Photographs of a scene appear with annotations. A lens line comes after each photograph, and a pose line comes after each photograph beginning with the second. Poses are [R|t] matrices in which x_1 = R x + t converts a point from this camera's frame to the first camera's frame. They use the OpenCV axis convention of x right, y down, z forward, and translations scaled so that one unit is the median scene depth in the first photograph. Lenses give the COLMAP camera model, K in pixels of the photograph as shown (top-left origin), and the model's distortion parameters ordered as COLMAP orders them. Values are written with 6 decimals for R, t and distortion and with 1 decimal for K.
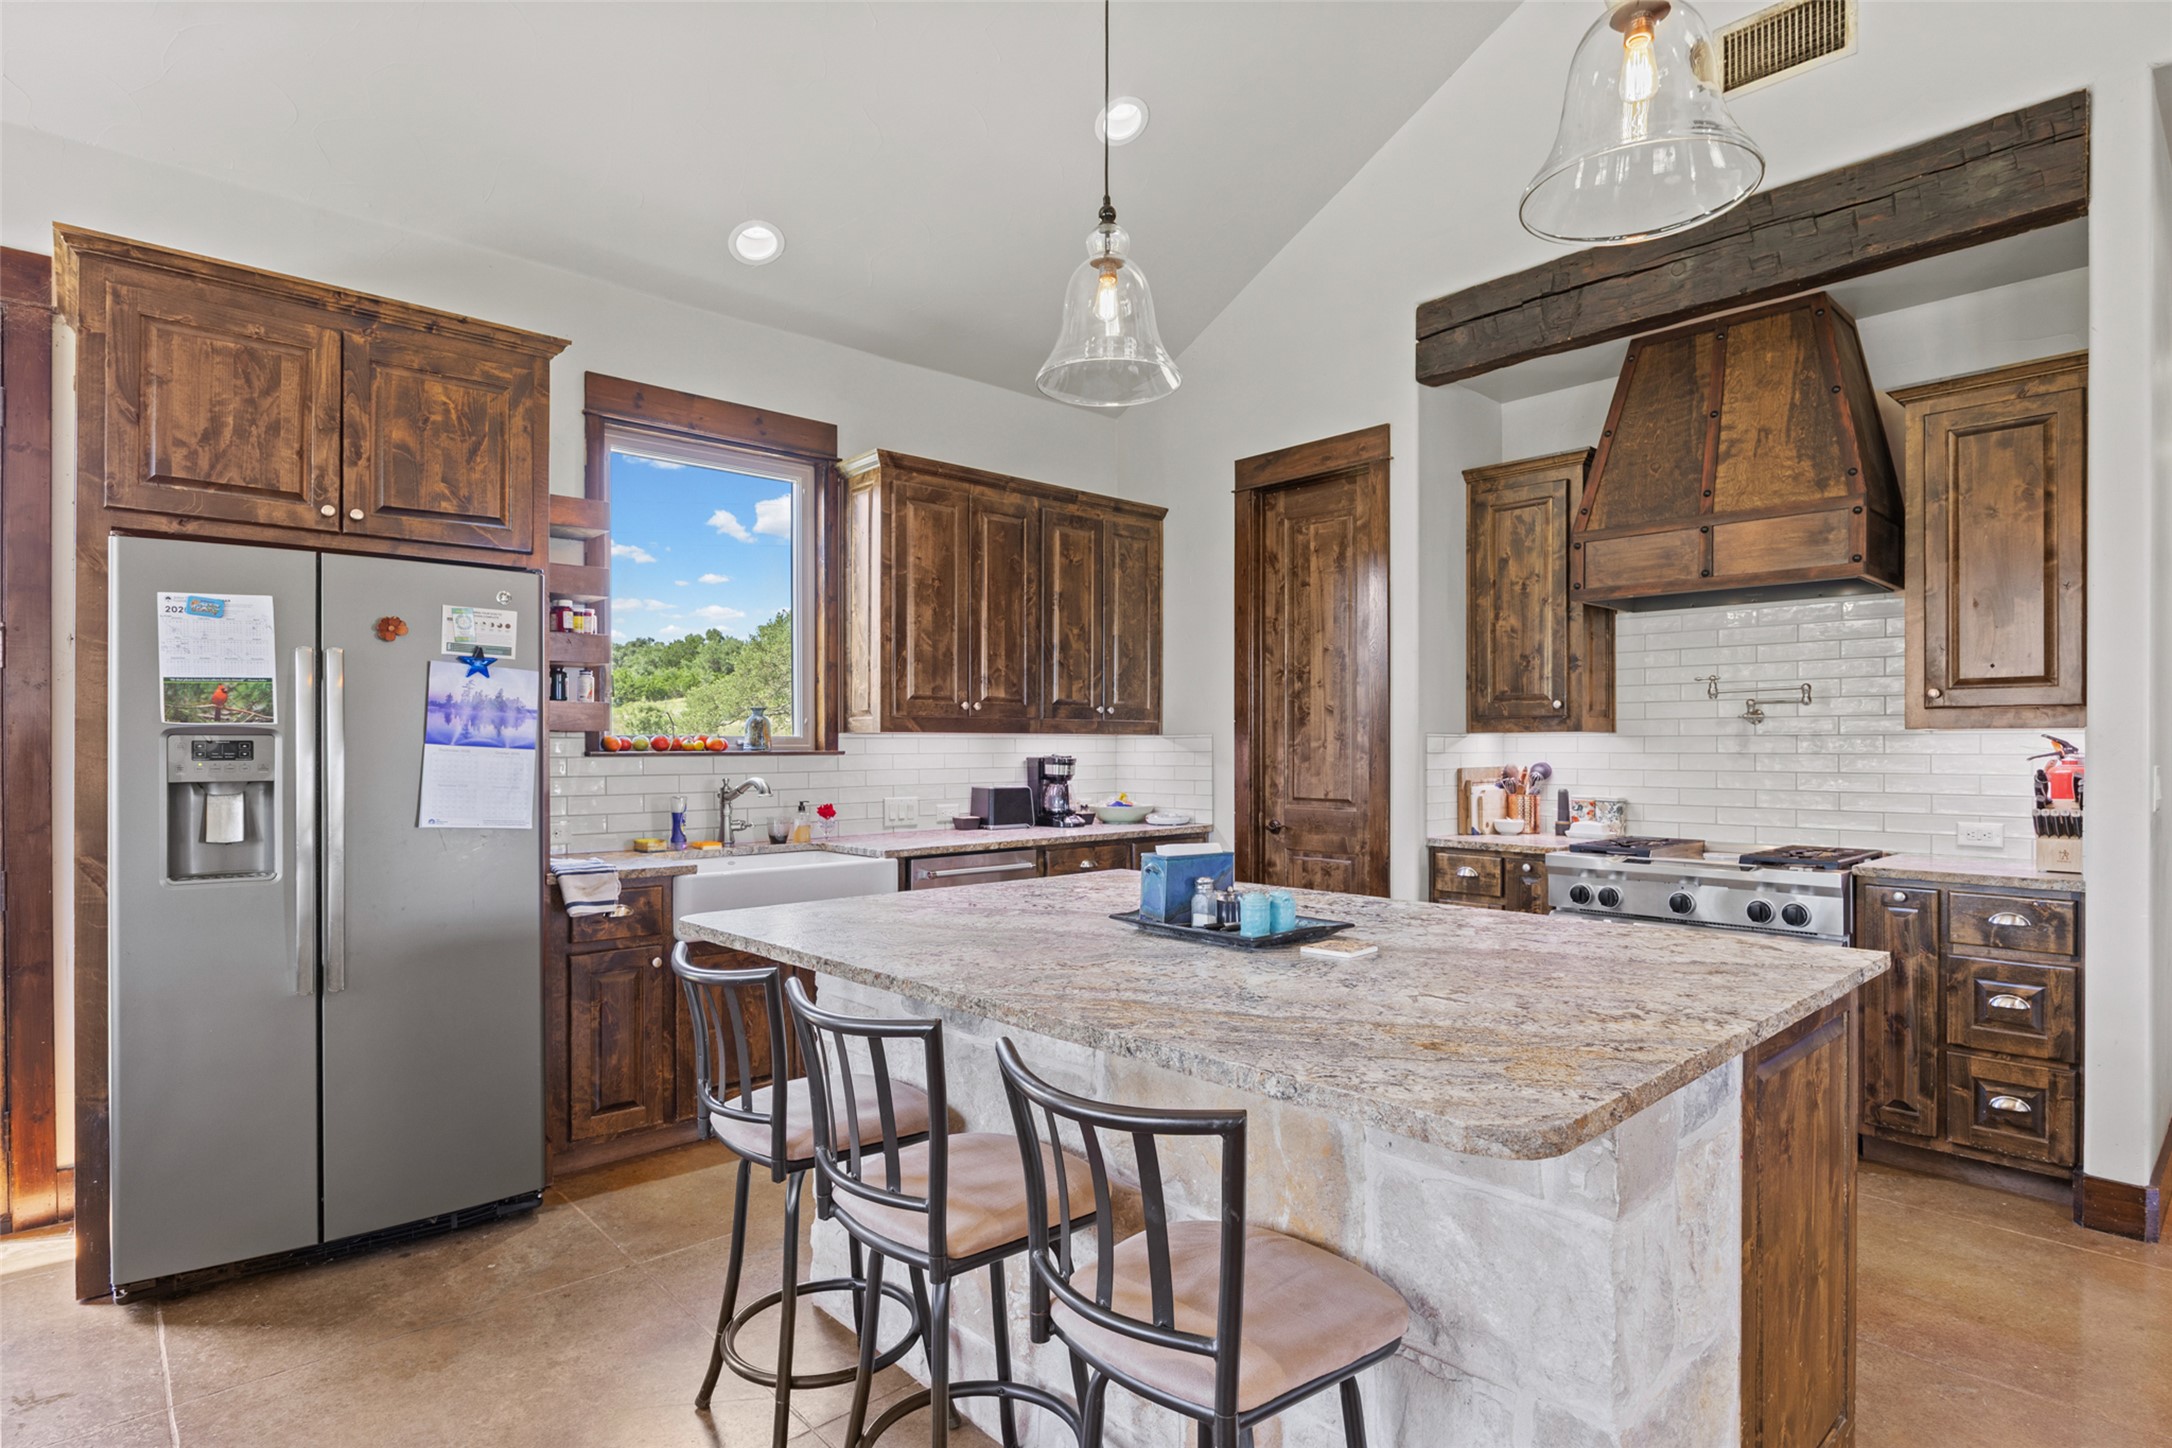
lens RADIAL K [[1120.9, 0, 1085.4], [0, 1120.9, 742.6], [0, 0, 1]] dist [0.000007, -0.000408]
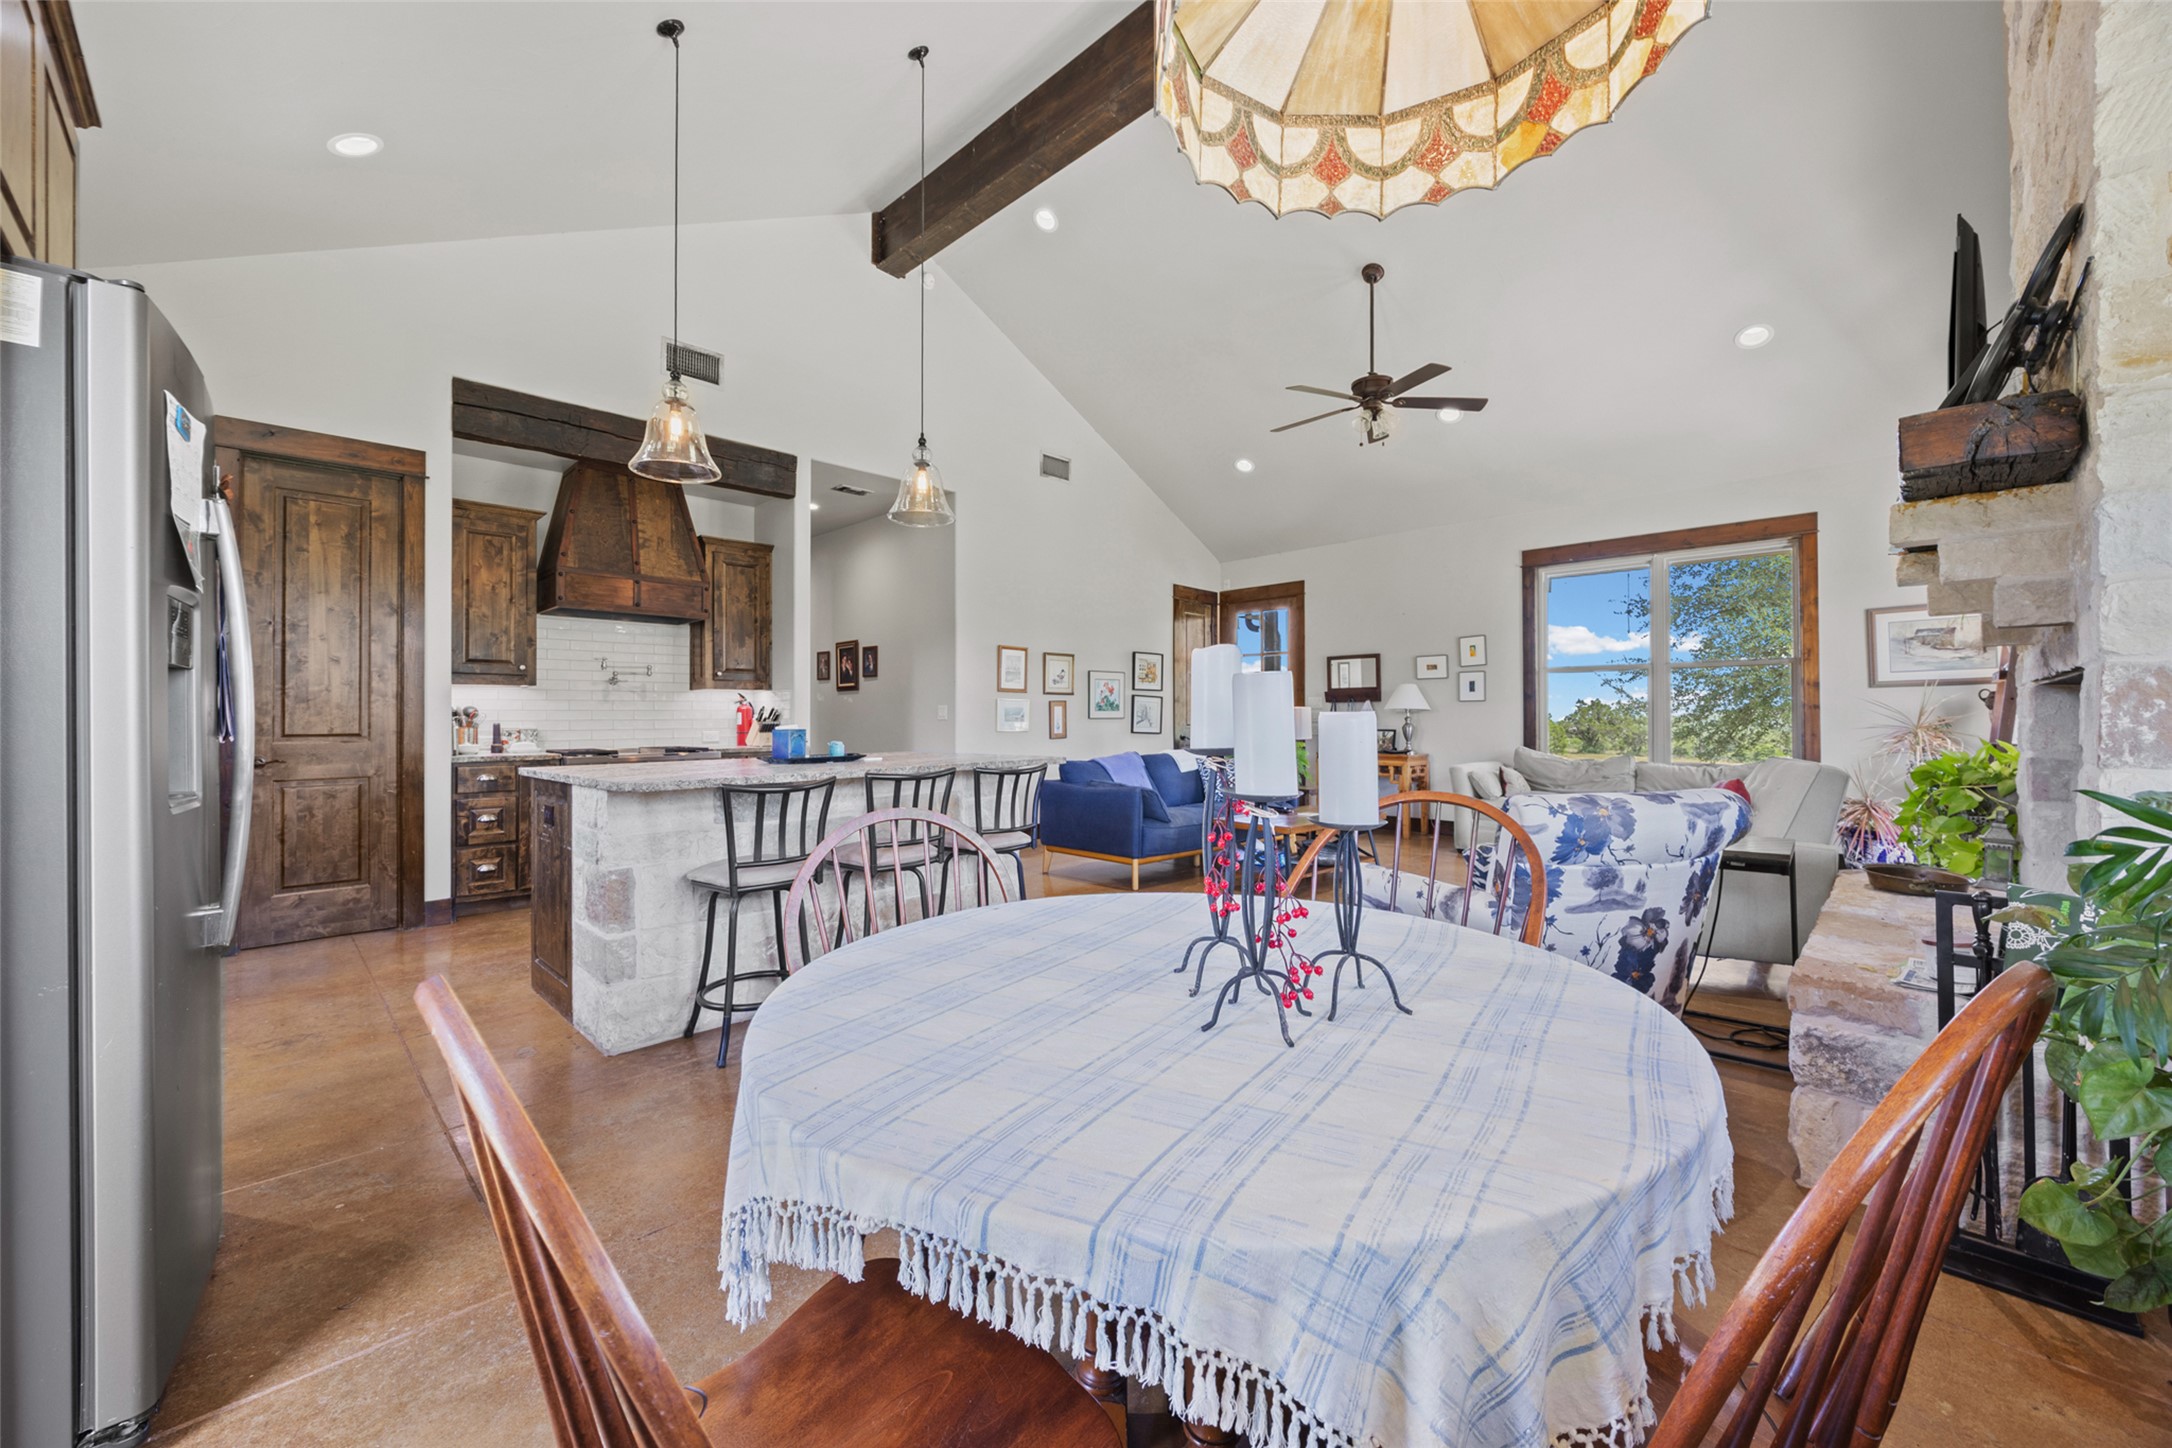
lens RADIAL K [[843.6, 0, 1086.0], [0, 843.6, 724.0], [0, 0, 1]] dist [-0.000119, -0.000019]
pose [[-0.044460, -0.006360, 0.998991, -0.804352], [0.001799, 0.999978, 0.006447, 0.039092], [-0.999010, 0.002084, -0.044447, 0.259520]]
